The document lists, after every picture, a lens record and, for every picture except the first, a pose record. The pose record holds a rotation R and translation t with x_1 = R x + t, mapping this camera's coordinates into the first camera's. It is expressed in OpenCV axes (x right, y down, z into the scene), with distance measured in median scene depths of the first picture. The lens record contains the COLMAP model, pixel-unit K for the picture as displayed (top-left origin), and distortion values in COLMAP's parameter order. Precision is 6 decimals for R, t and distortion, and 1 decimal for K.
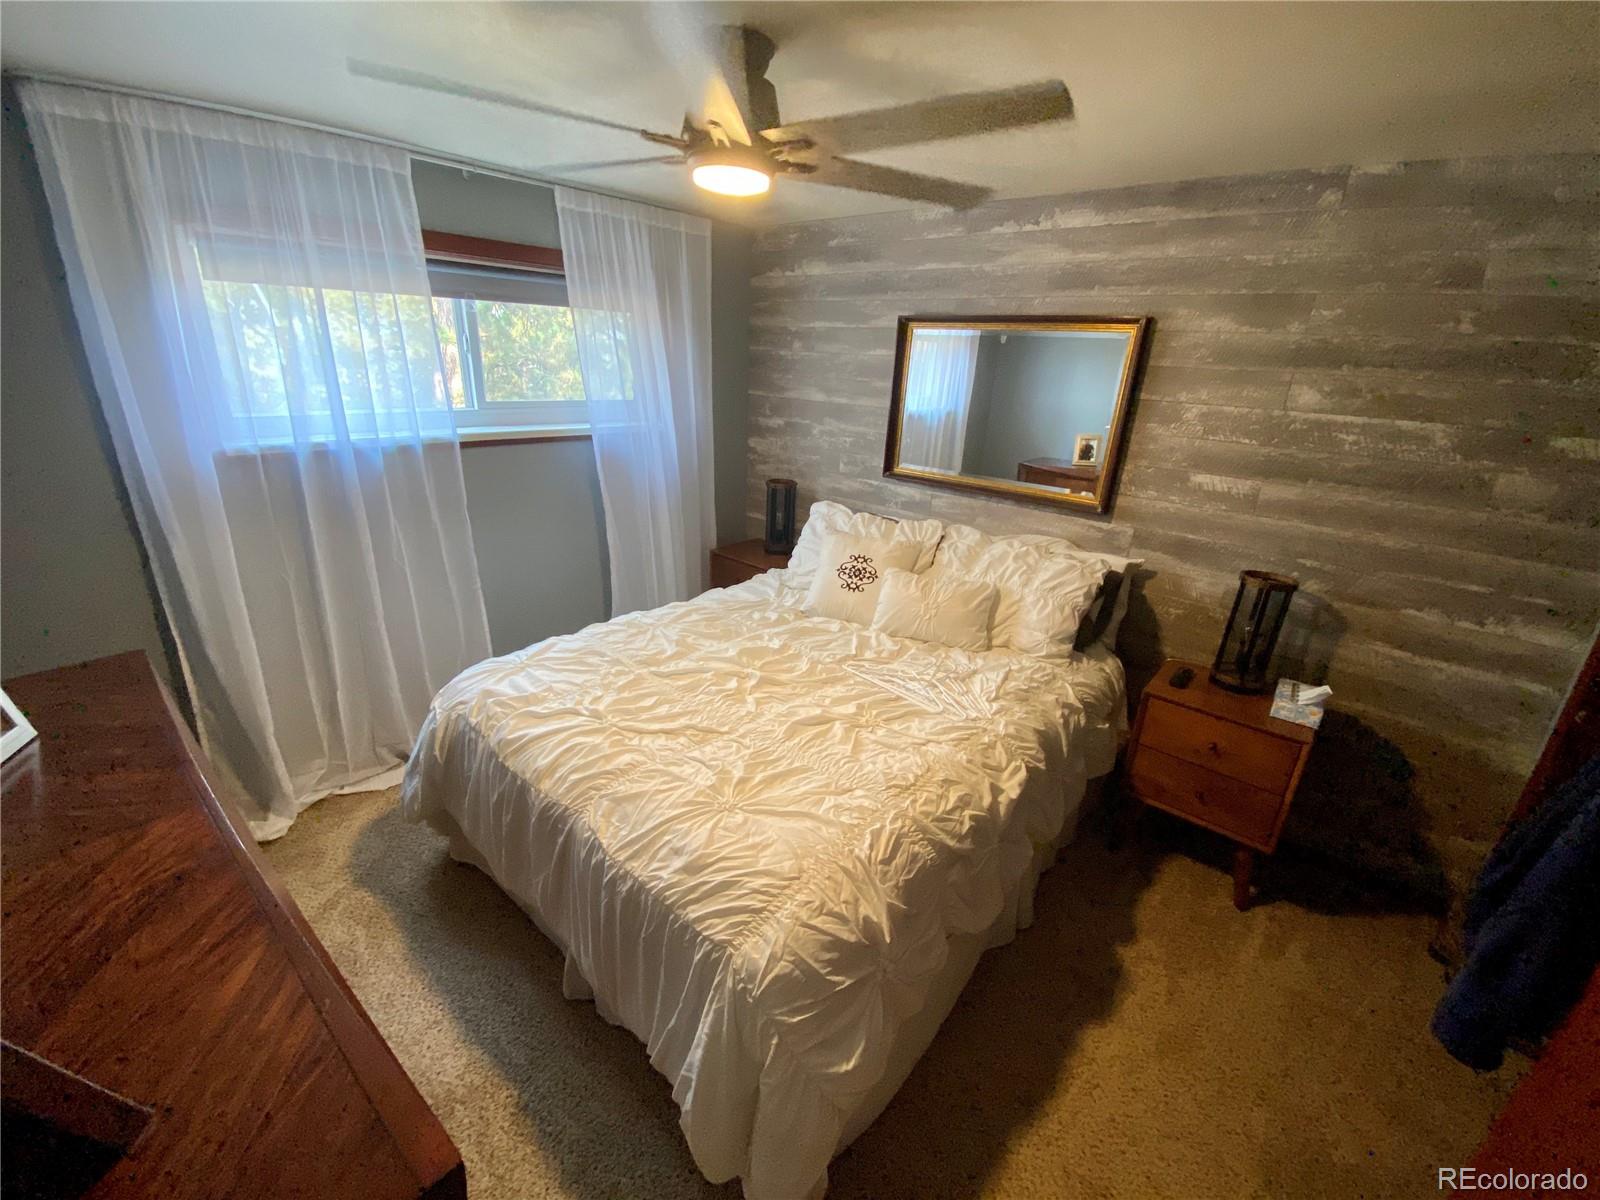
lens RADIAL K [[664.5, 0, 800.0], [0, 664.5, 600.0], [0, 0, 1]] dist [0.014358, -0.018470]
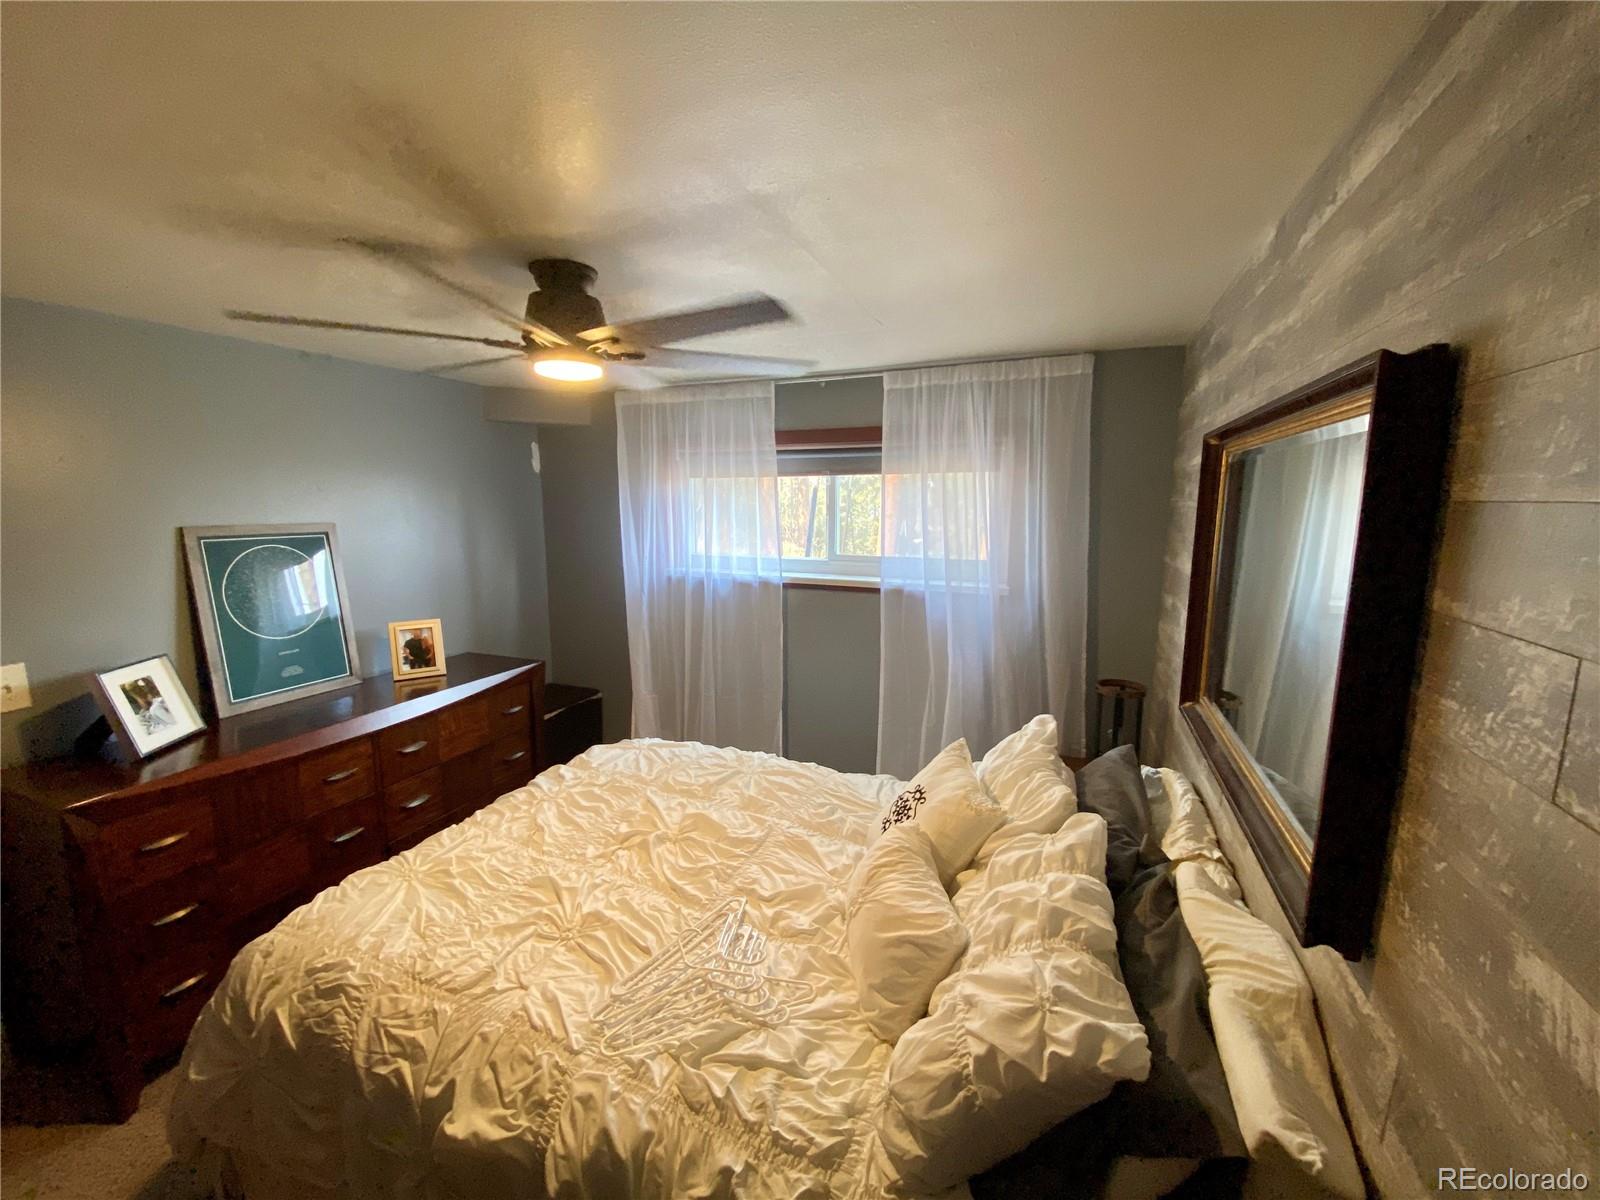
lens RADIAL K [[643.9, 0, 800.0], [0, 643.9, 600.0], [0, 0, 1]] dist [0.000567, -0.006645]
pose [[0.310448, 0.109363, -0.944278, 0.704418], [-0.314969, 0.949081, 0.006367, -0.237436], [0.896893, 0.295442, 0.329086, 0.675529]]
